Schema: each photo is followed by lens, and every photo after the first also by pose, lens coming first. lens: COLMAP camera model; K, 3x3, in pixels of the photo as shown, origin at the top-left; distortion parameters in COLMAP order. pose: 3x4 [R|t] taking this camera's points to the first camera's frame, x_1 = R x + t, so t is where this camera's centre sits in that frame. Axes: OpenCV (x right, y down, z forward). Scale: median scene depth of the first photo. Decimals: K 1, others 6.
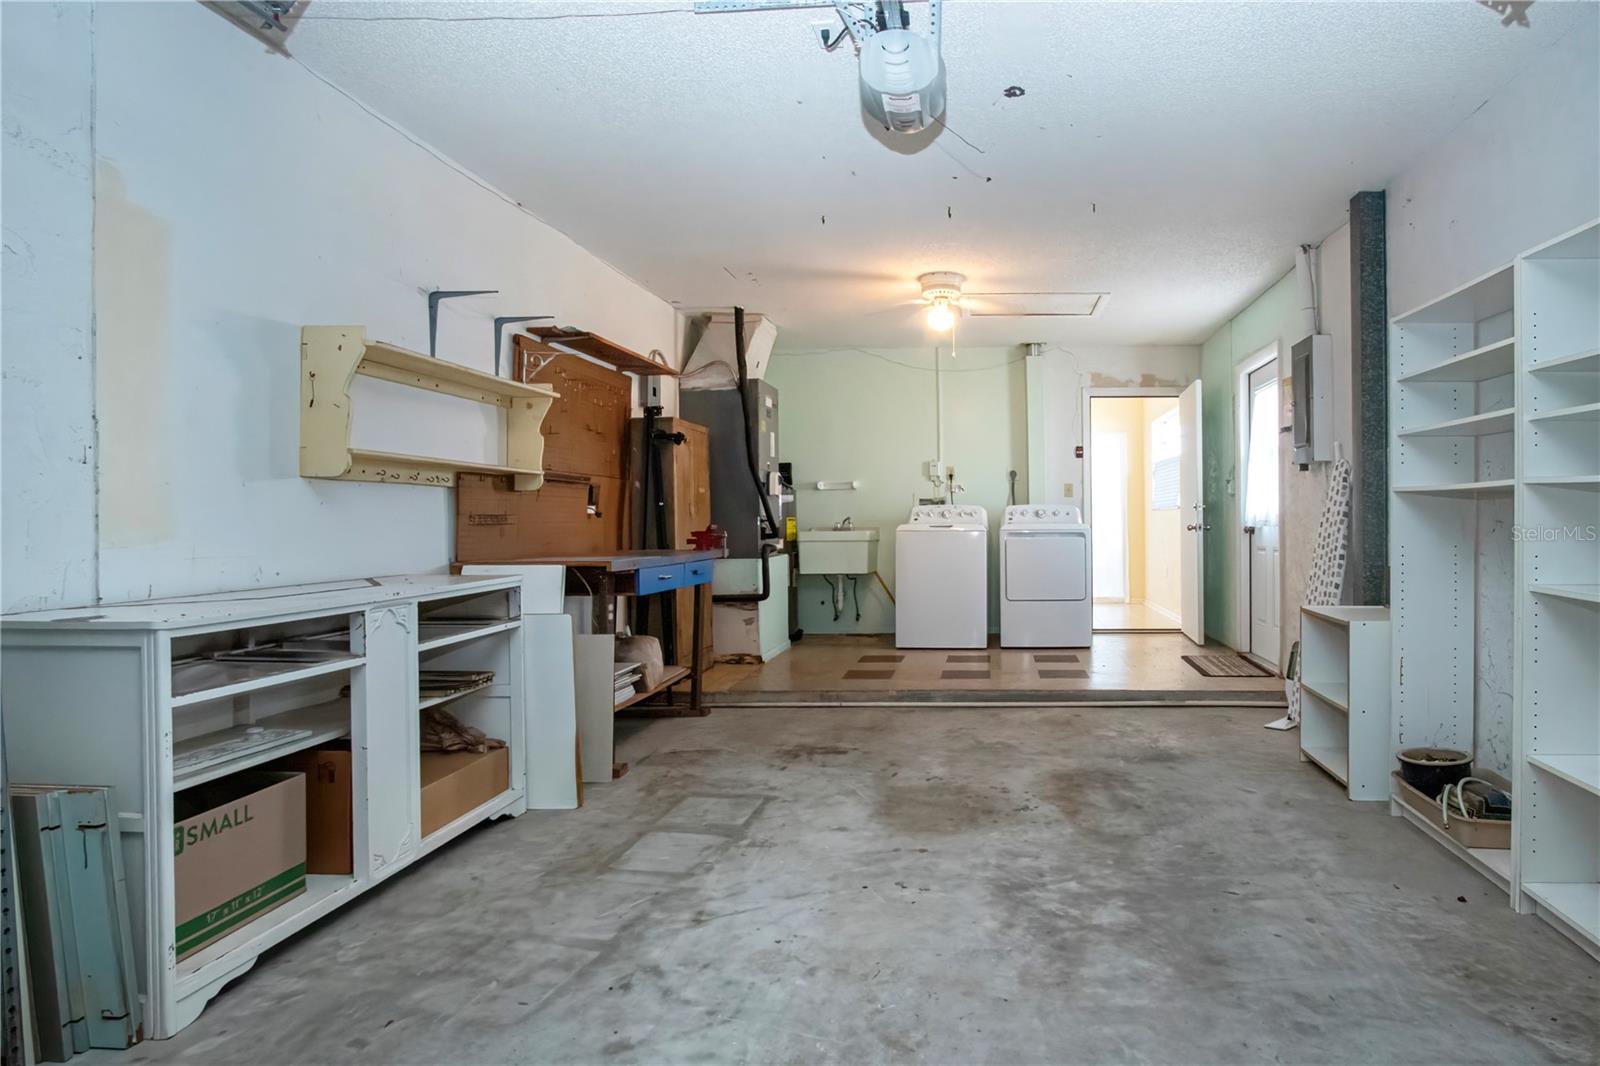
lens RADIAL K [[854.6, 0, 828.9], [0, 854.6, 499.8], [0, 0, 1]] dist [-0.017207, 0.000848]
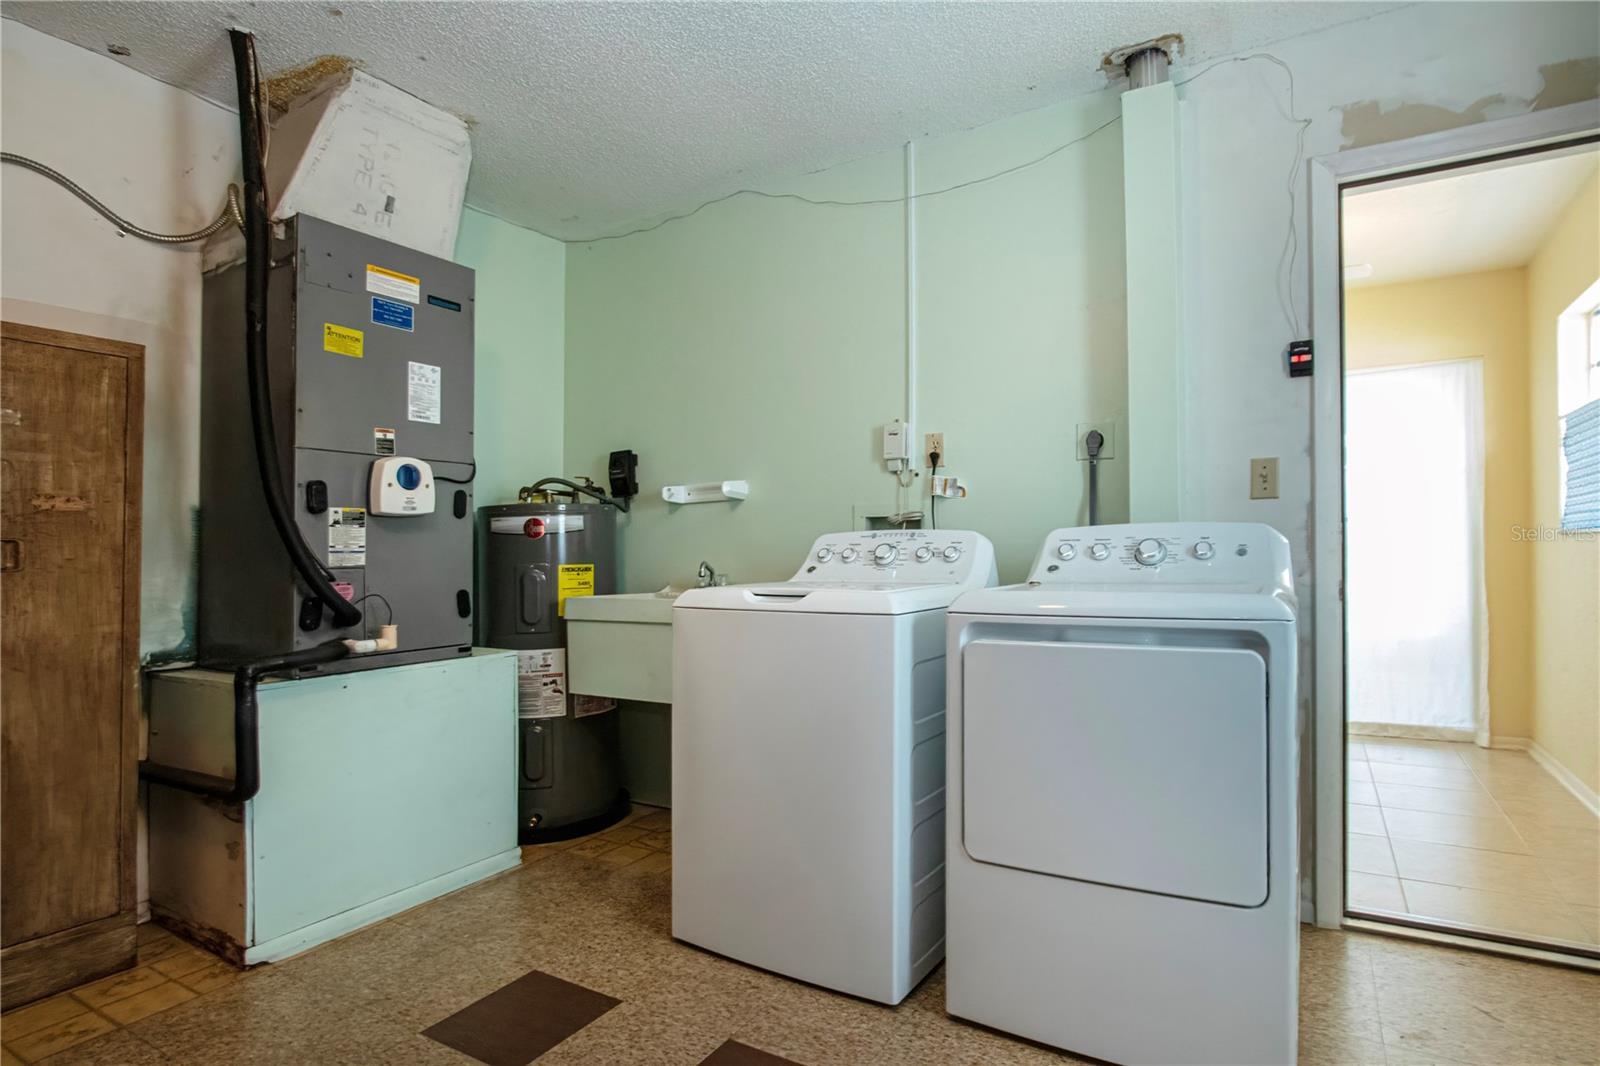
lens RADIAL K [[808.9, 0, 802.0], [0, 808.9, 560.2], [0, 0, 1]] dist [-0.012887, -0.001458]
pose [[0.931685, -0.007017, -0.363199, 0.230063], [0.019798, 0.999308, 0.031480, 0.007037], [0.362726, -0.036520, 0.931180, 0.652264]]
